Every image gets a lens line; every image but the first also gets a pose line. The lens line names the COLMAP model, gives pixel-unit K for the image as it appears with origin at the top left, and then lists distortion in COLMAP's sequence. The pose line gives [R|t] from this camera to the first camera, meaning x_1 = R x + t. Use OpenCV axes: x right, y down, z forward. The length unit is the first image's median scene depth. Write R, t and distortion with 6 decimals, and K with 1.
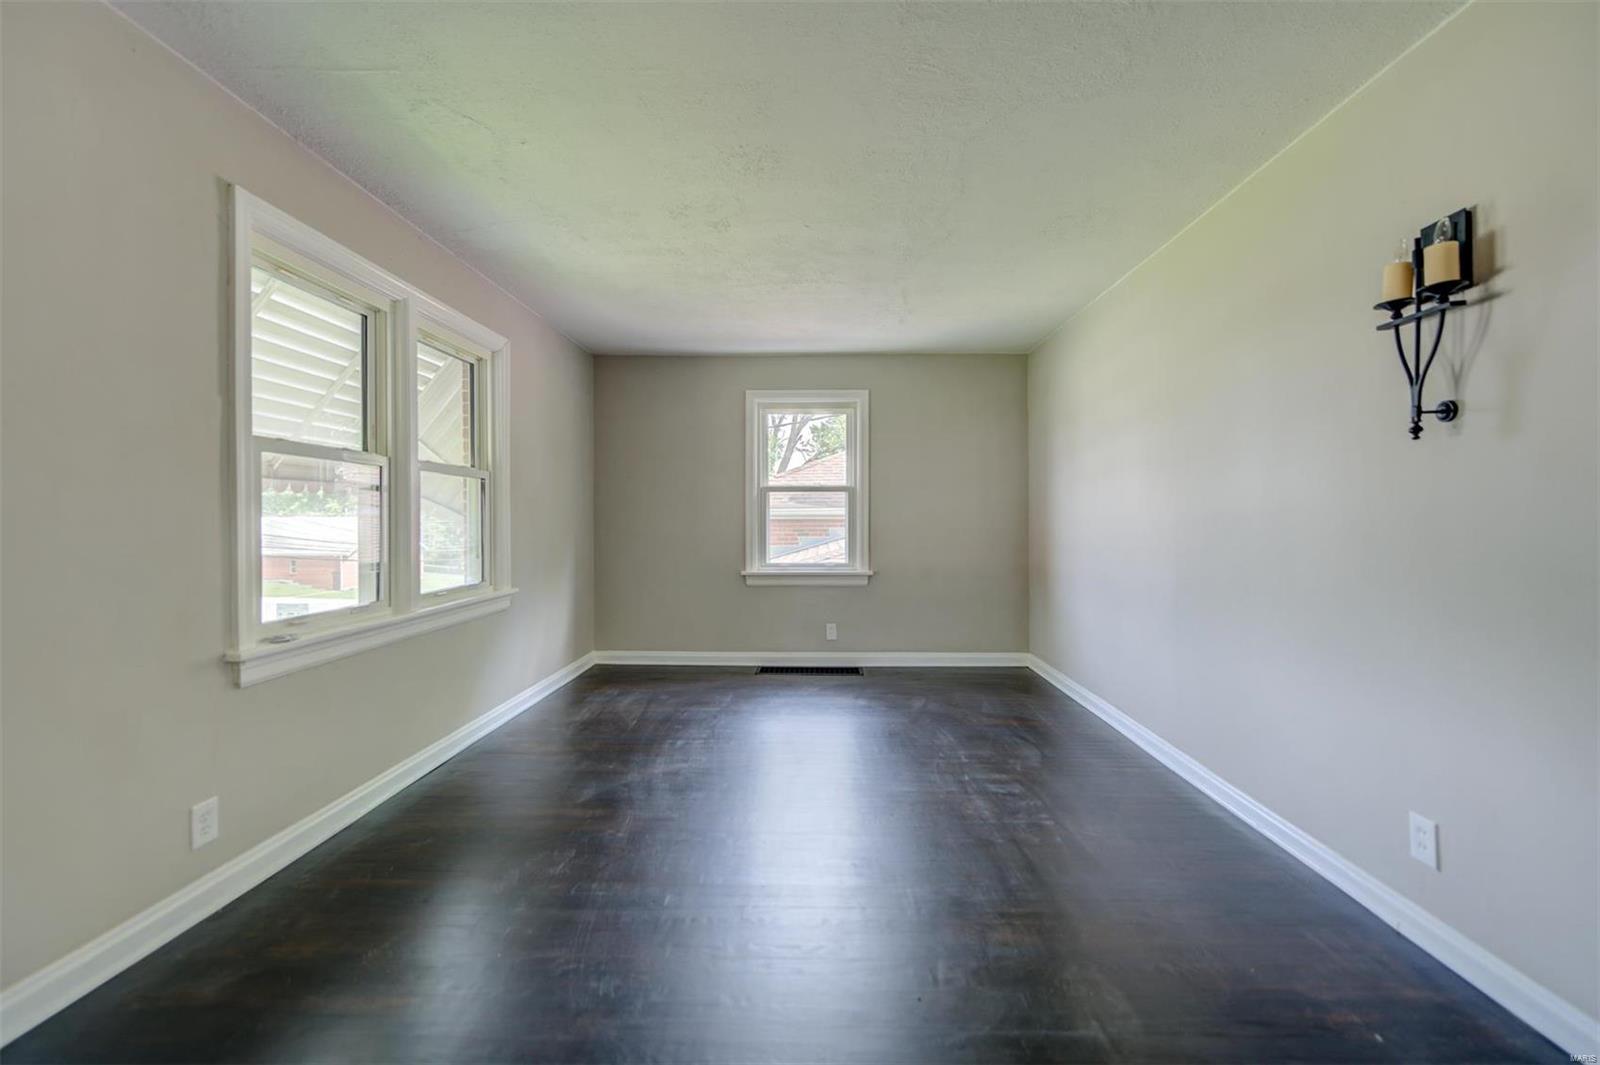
lens RADIAL K [[611.4, 0, 838.8], [0, 611.4, 523.9], [0, 0, 1]] dist [0.000658, -0.000325]
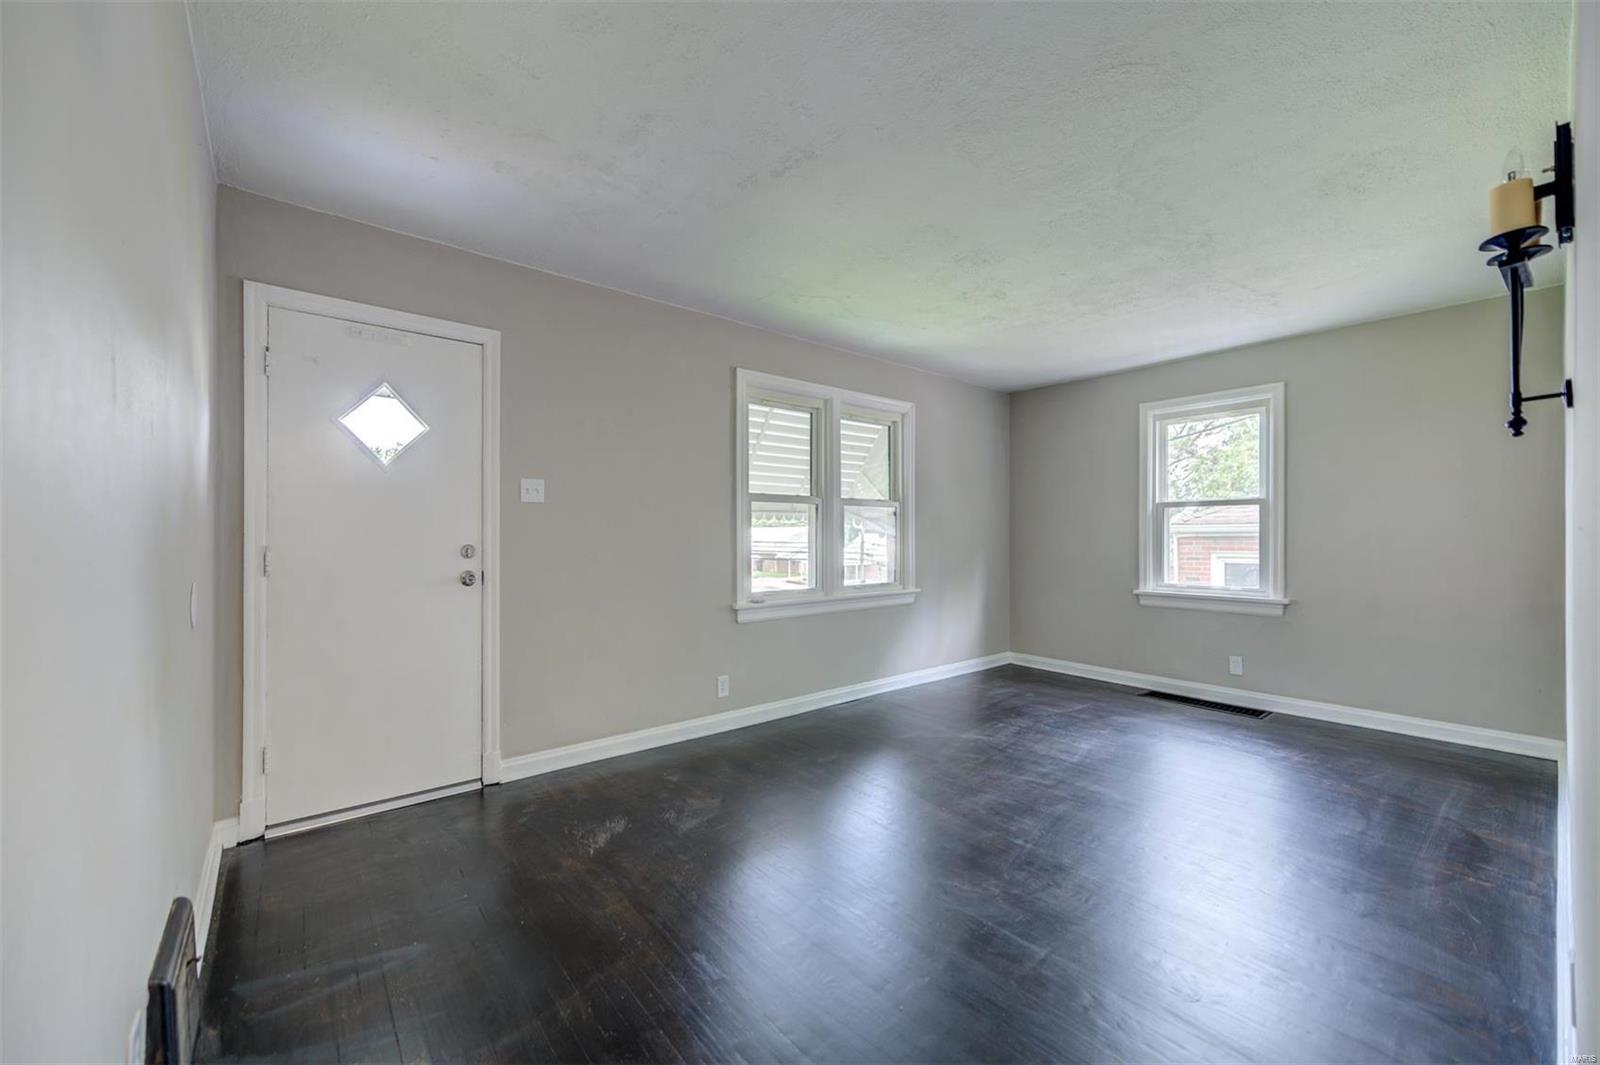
lens RADIAL K [[630.7, 0, 811.0], [0, 630.7, 539.6], [0, 0, 1]] dist [0.005814, -0.000346]
pose [[0.644625, 0.004450, -0.764486, 0.374604], [-0.004939, 0.999986, 0.001656, -0.002800], [0.764483, 0.002708, 0.644638, -0.065112]]
